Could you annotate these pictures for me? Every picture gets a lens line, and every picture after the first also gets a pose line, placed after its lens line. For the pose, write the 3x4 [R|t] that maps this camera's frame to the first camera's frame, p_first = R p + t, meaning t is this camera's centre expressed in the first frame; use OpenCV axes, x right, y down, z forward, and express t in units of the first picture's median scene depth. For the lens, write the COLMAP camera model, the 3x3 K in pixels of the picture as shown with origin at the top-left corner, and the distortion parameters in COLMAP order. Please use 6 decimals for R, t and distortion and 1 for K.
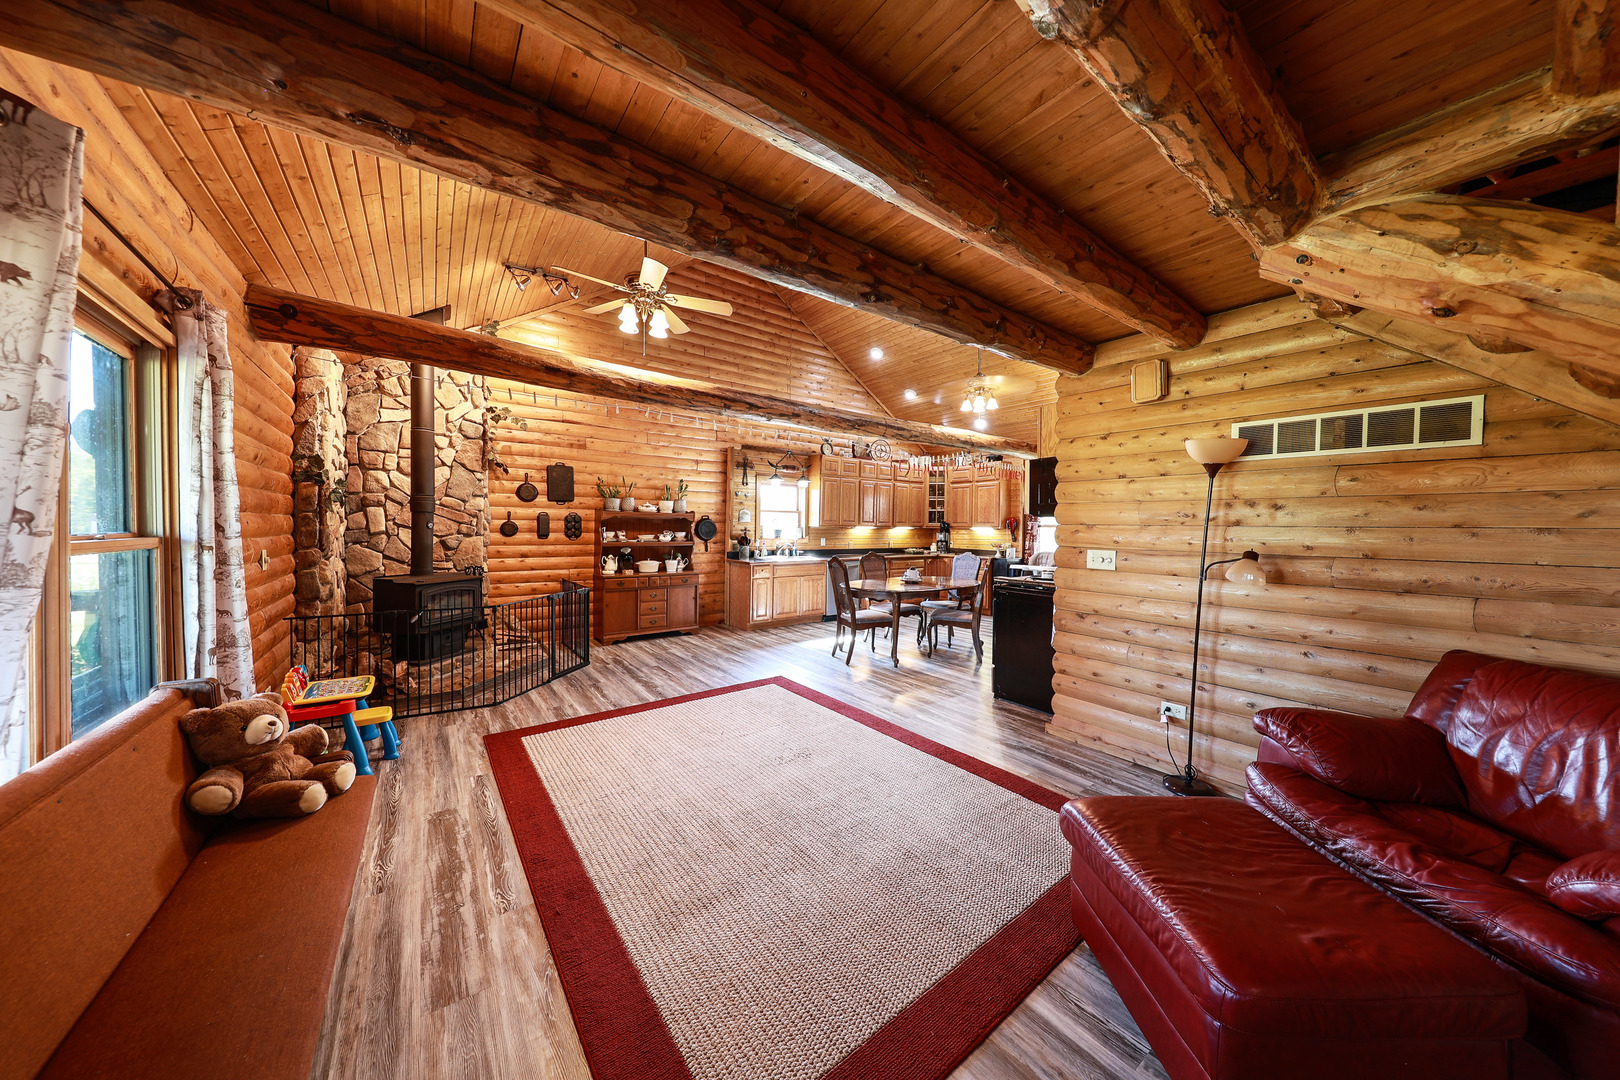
lens RADIAL K [[520.4, 0, 812.6], [0, 520.4, 538.5], [0, 0, 1]] dist [-0.000141, -0.000052]
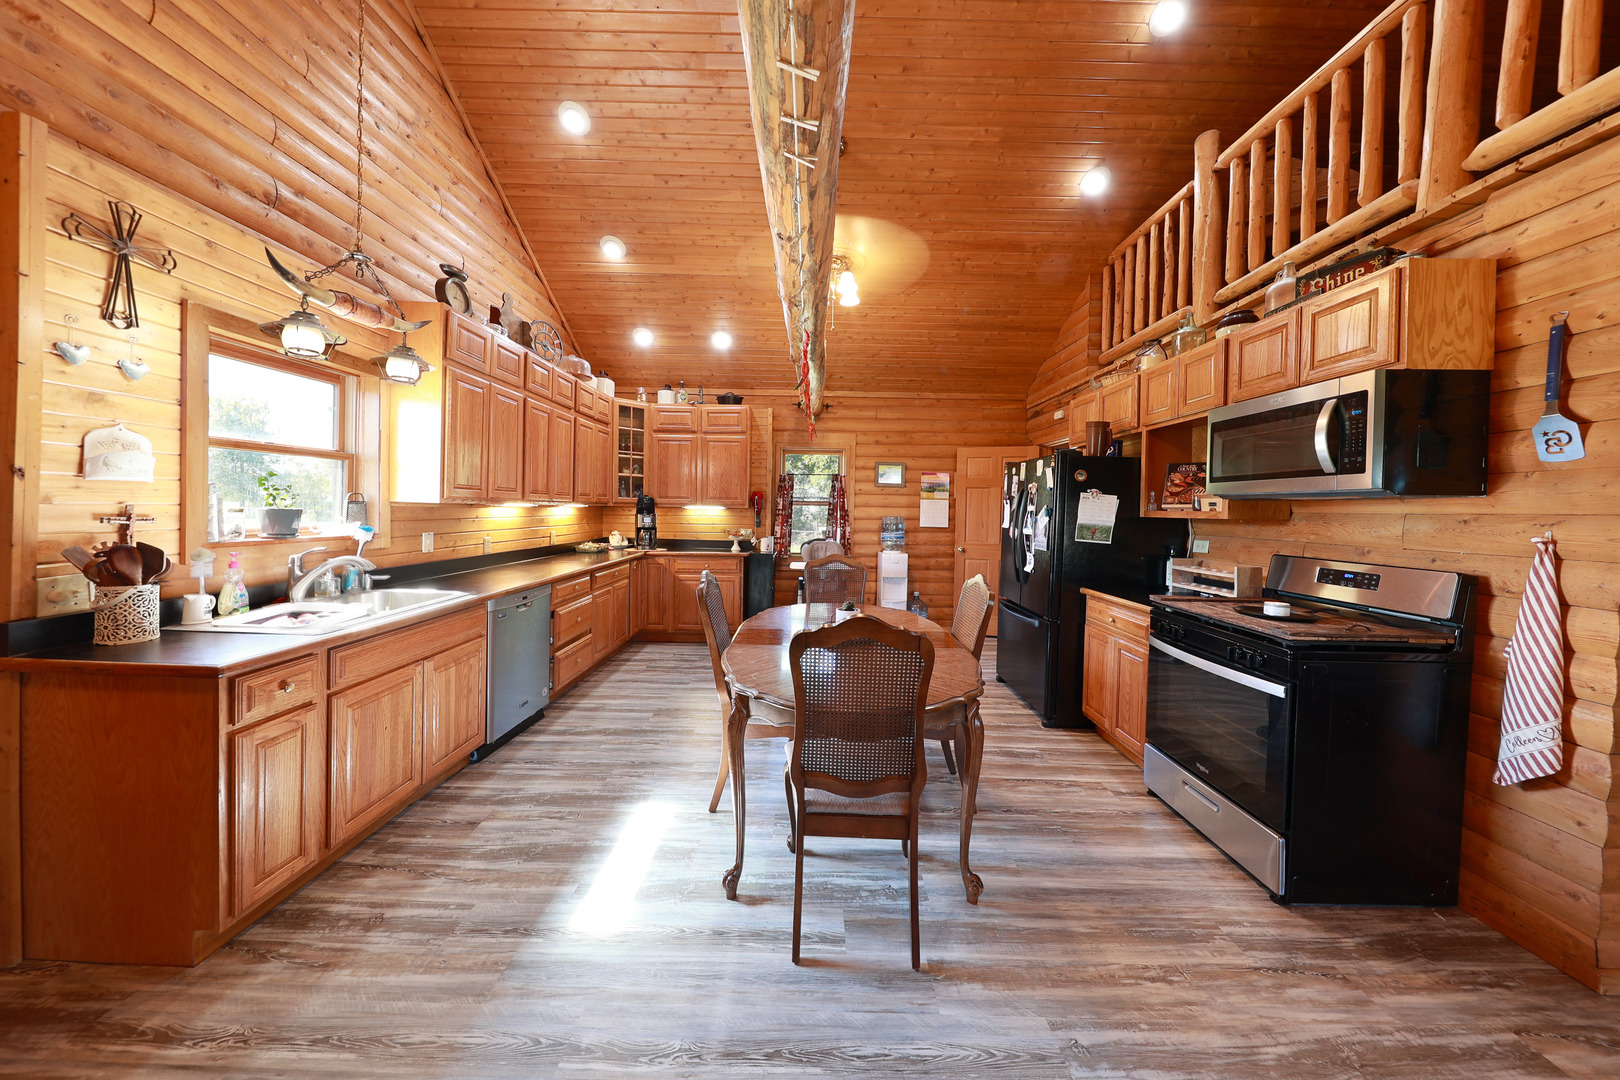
lens RADIAL K [[520.4, 0, 819.6], [0, 520.4, 514.6], [0, 0, 1]] dist [-0.000141, -0.000052]
pose [[0.590365, -0.008708, 0.807089, -0.116942], [0.004589, 0.999962, 0.007432, -0.014818], [-0.807123, -0.000683, 0.590383, 0.530202]]
